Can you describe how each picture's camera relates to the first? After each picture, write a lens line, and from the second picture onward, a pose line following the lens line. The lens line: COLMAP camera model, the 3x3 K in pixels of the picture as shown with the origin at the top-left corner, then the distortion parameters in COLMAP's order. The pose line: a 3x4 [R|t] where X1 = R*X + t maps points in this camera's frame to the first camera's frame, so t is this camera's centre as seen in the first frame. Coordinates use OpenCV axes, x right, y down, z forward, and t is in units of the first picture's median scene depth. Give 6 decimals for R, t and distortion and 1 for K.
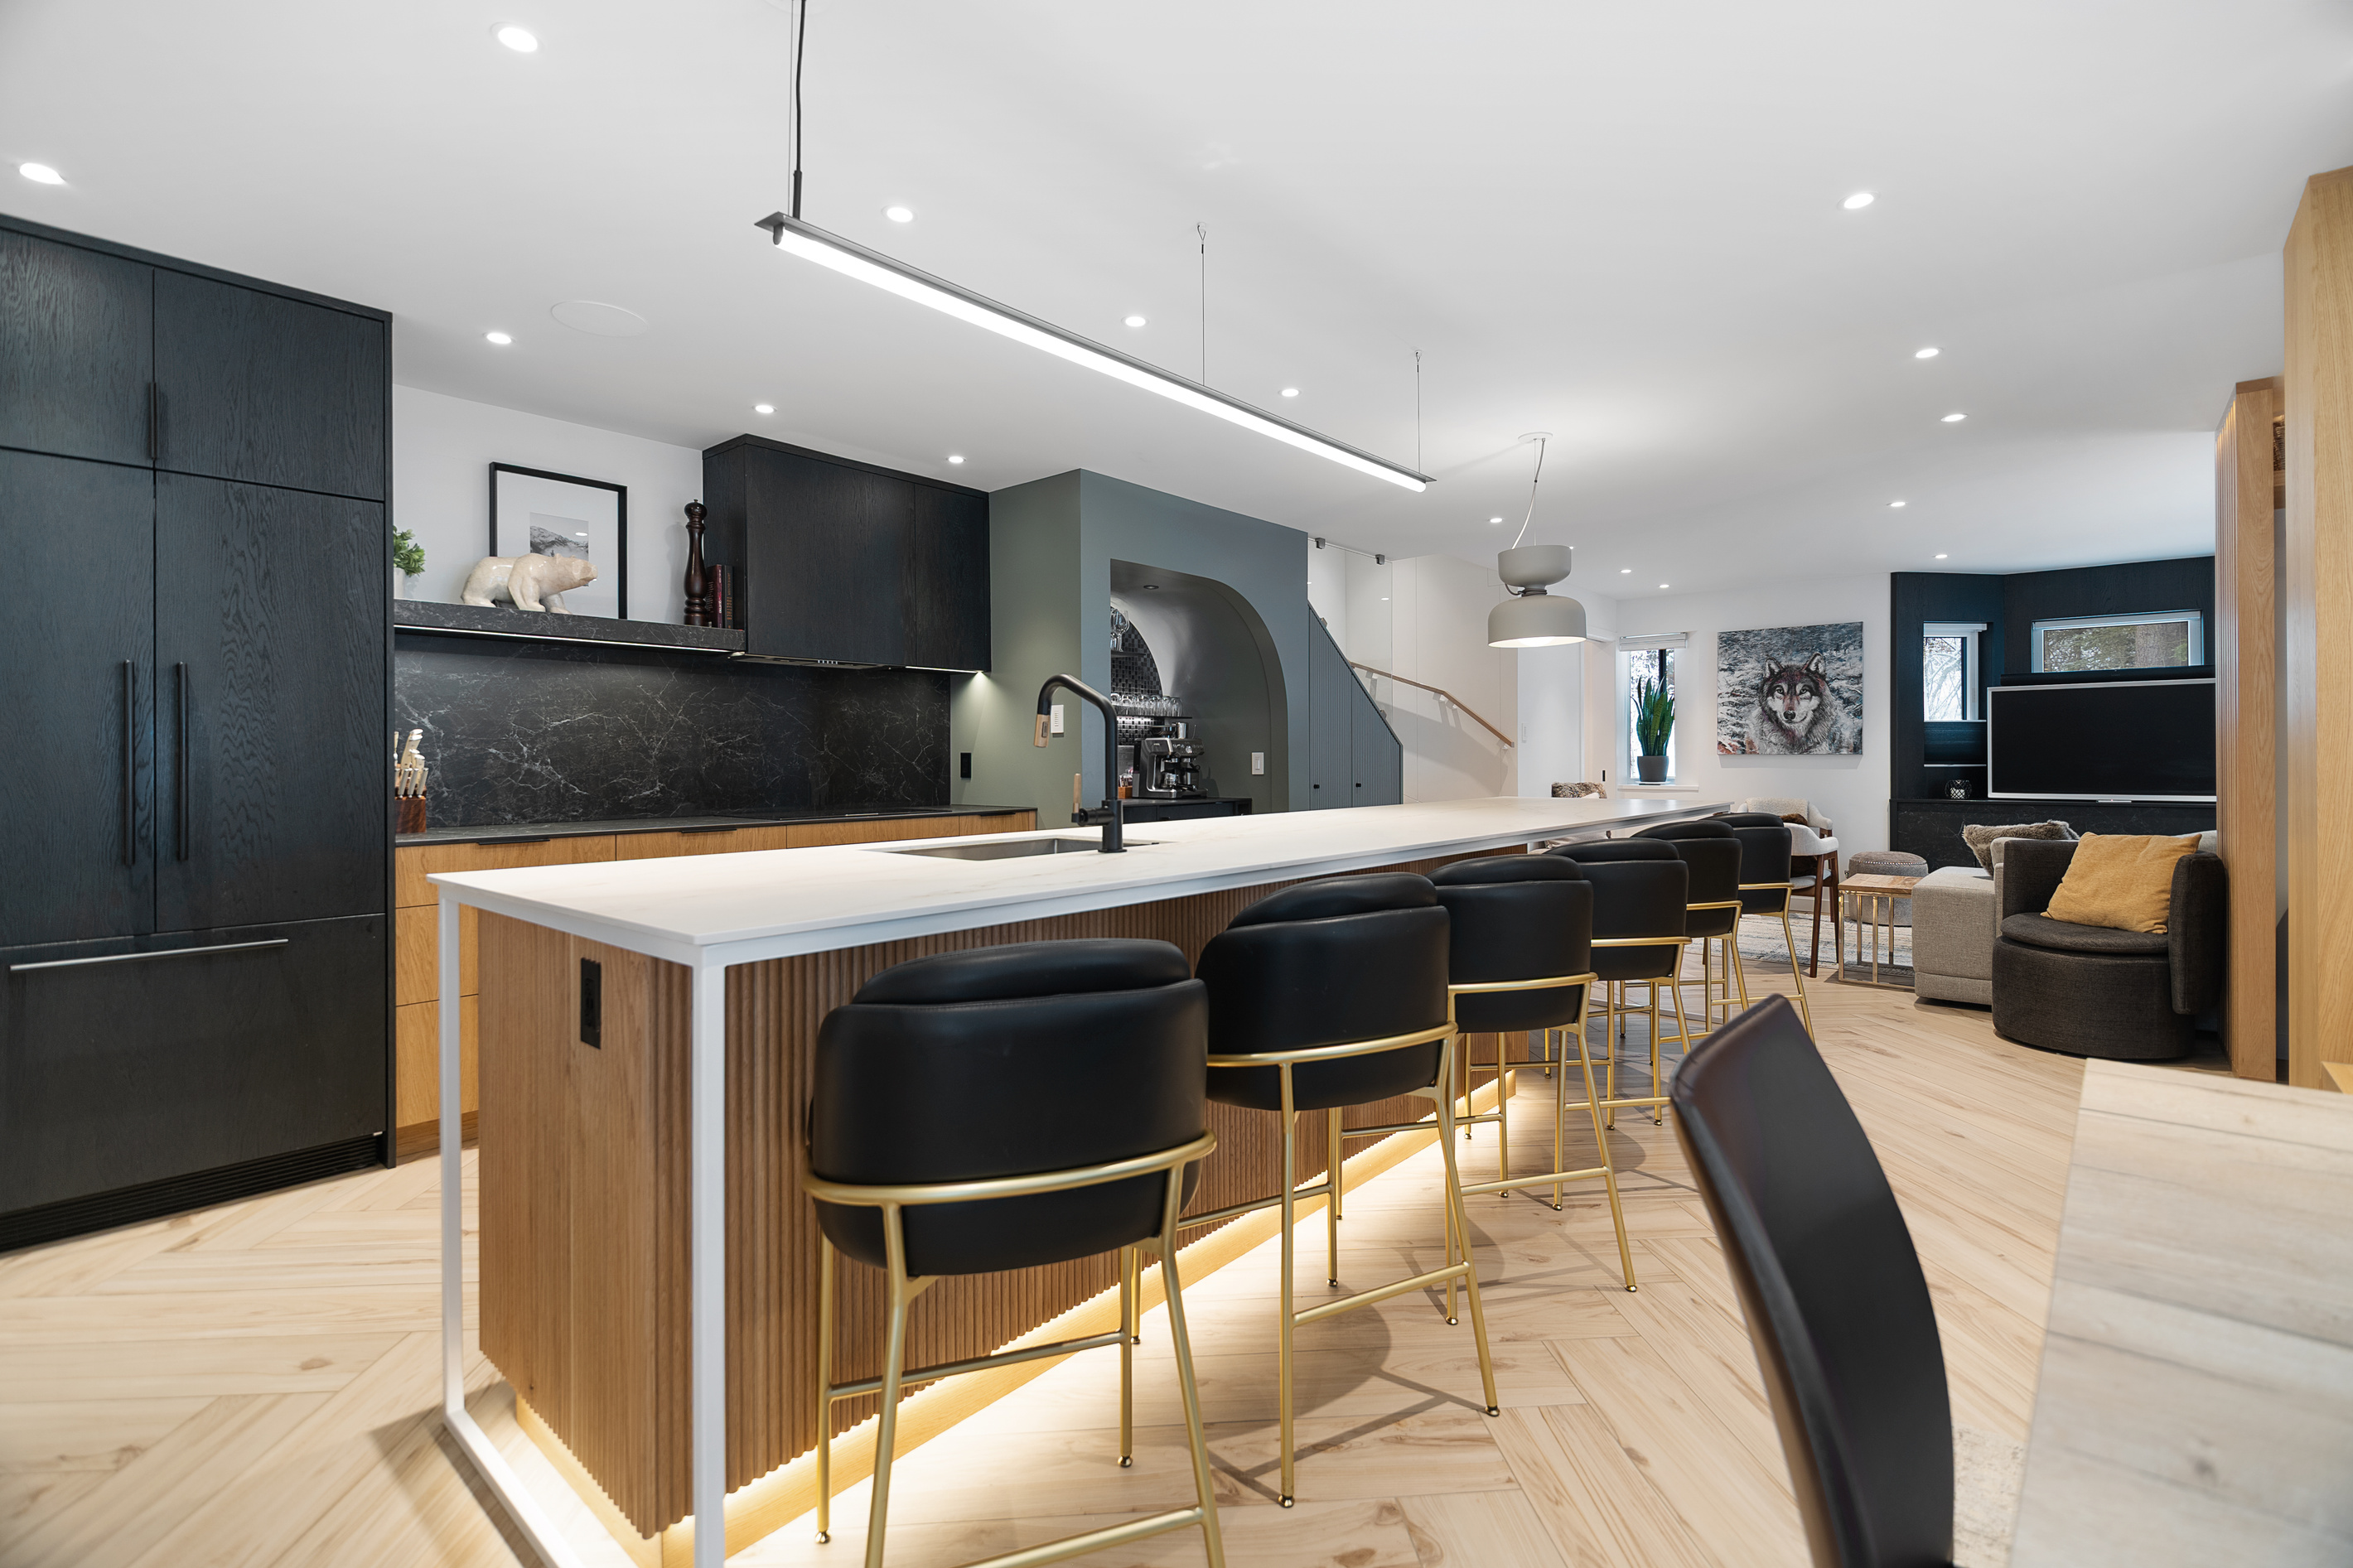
lens RADIAL K [[1066.5, 0, 1180.8], [0, 1066.5, 765.8], [0, 0, 1]] dist [0.012694, -0.000272]
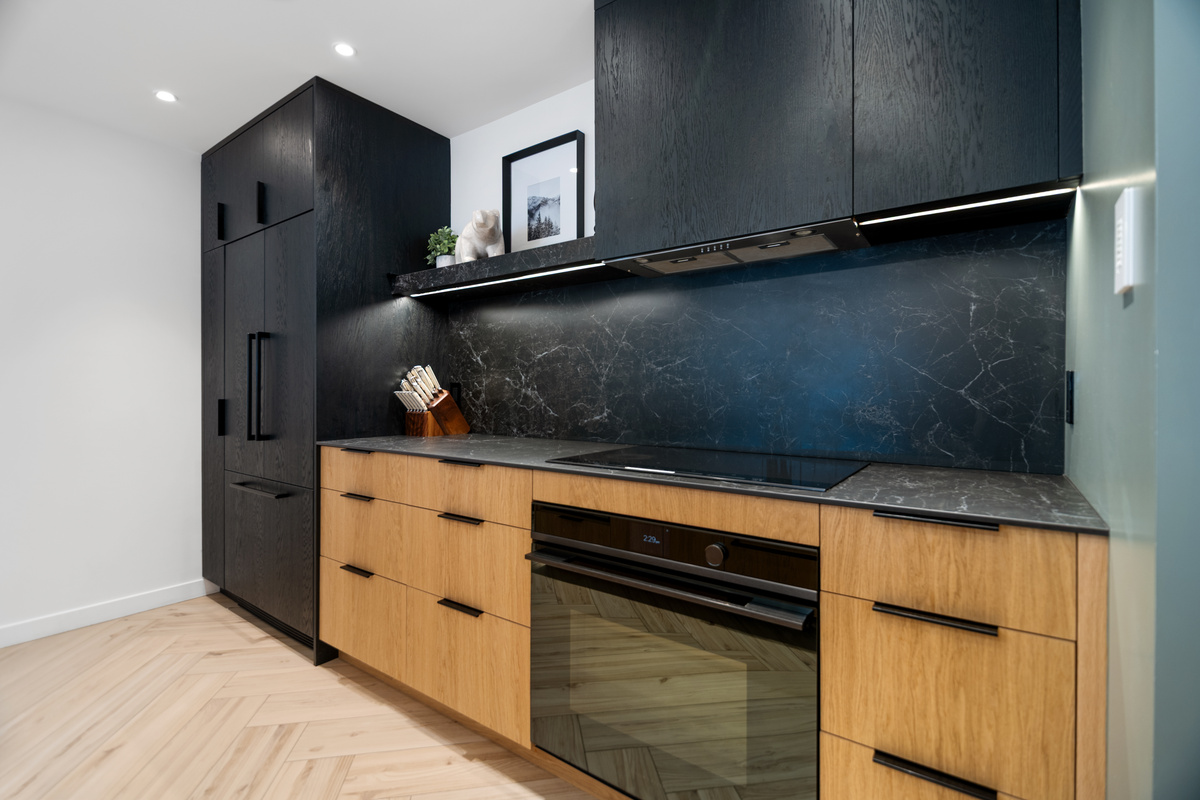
lens RADIAL K [[544.0, 0, 598.2], [0, 544.0, 391.8], [0, 0, 1]] dist [0.012694, -0.000272]
pose [[0.090912, 0.004906, -0.995847, 0.028488], [-0.010632, 0.999936, 0.003955, -0.002345], [0.995802, 0.010228, 0.090959, 0.983998]]
